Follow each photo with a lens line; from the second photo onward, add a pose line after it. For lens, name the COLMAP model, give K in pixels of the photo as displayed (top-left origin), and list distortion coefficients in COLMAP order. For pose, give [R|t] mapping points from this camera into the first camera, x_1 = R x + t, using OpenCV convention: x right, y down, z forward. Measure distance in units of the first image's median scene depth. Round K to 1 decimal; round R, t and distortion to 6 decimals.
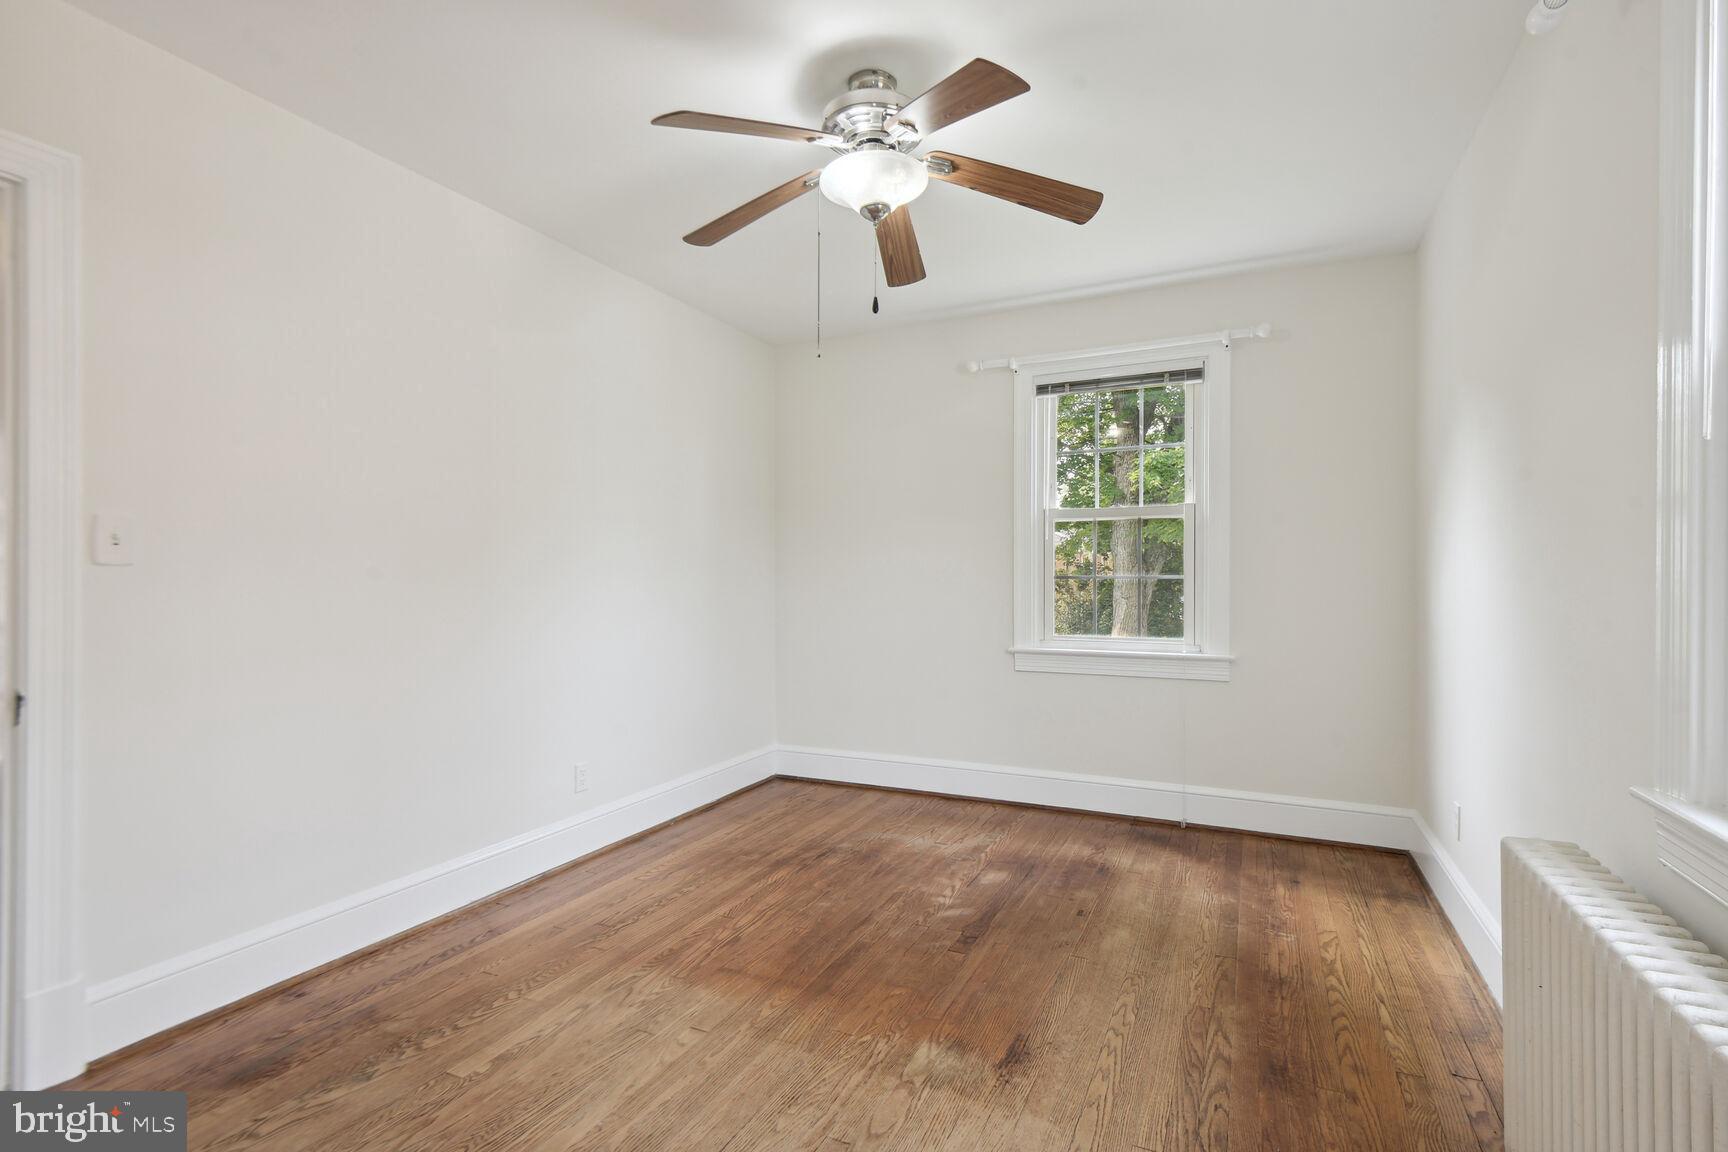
lens RADIAL K [[810.6, 0, 887.8], [0, 810.6, 578.8], [0, 0, 1]] dist [-0.013632, -0.000417]
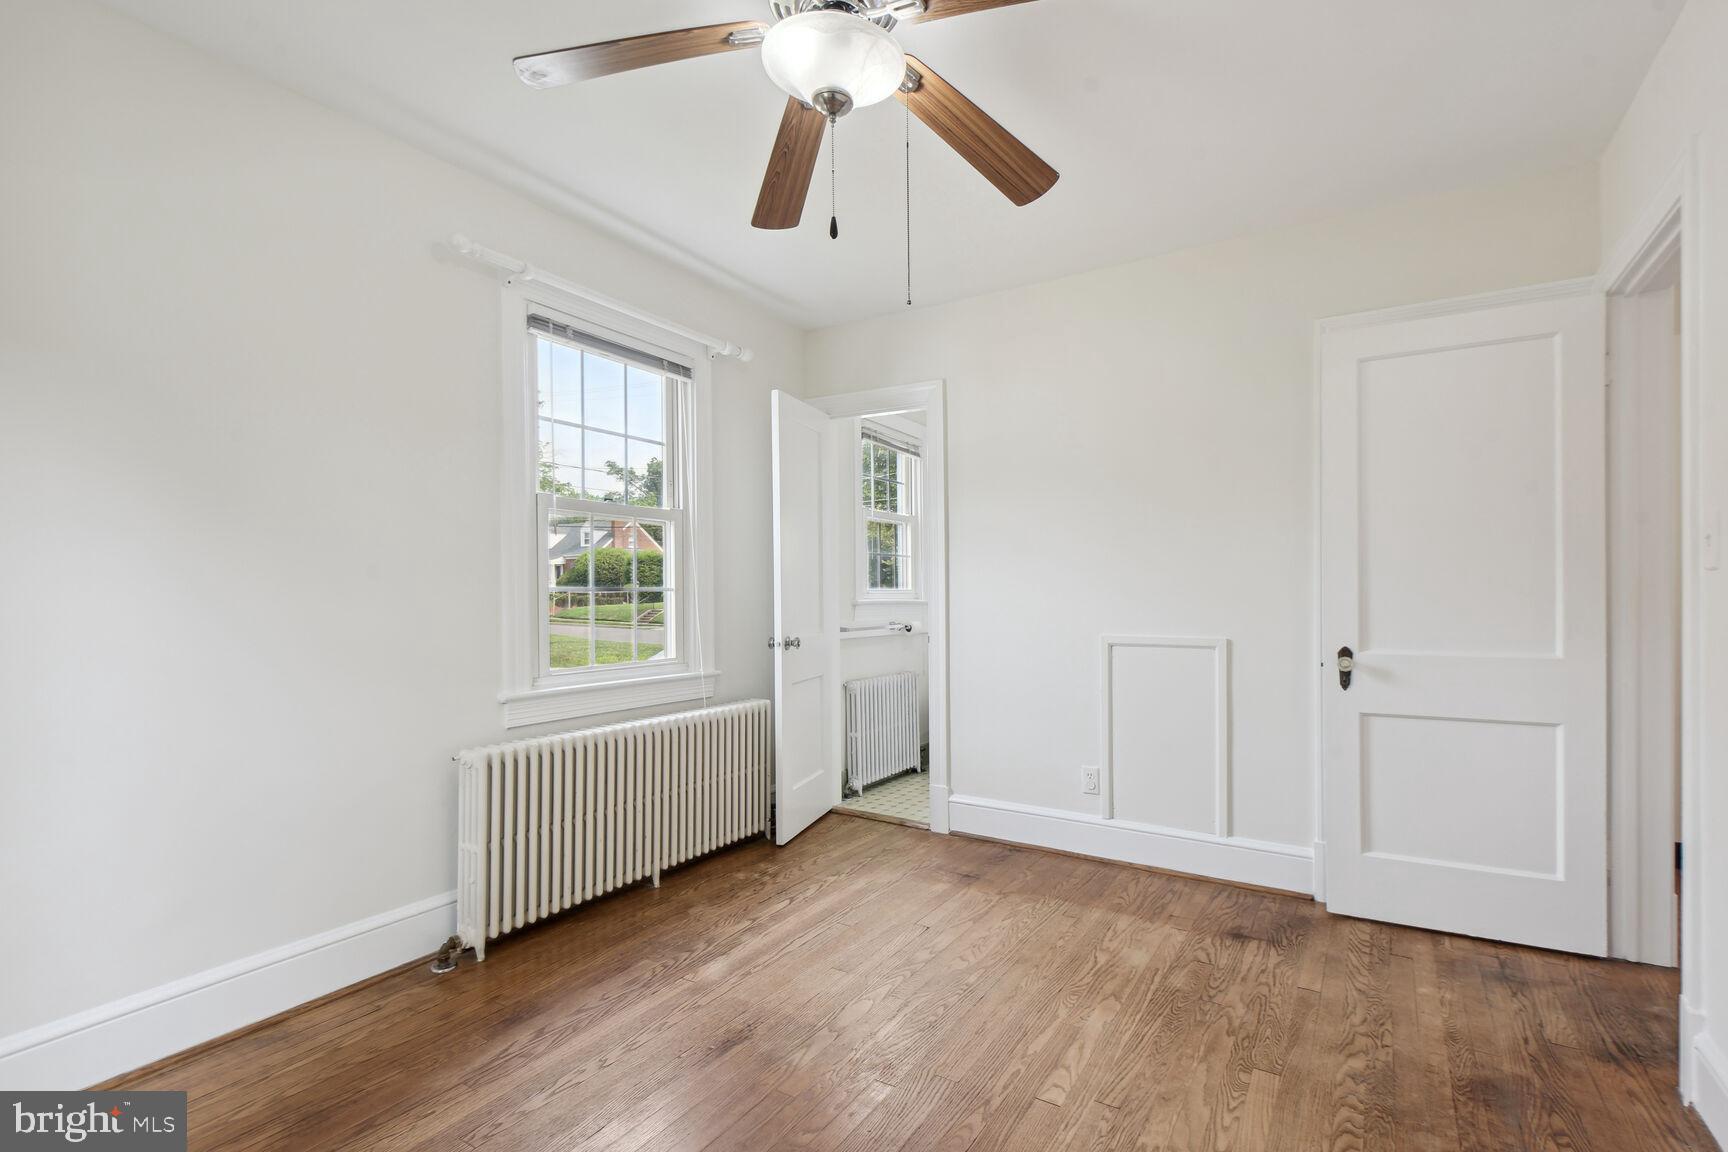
lens RADIAL K [[810.6, 0, 887.8], [0, 810.6, 578.8], [0, 0, 1]] dist [-0.013632, -0.000417]
pose [[-0.993272, 0.004112, 0.115731, -0.176954], [0.003429, 0.999976, -0.006102, -0.007475], [-0.115754, -0.005664, -0.993262, 2.027753]]
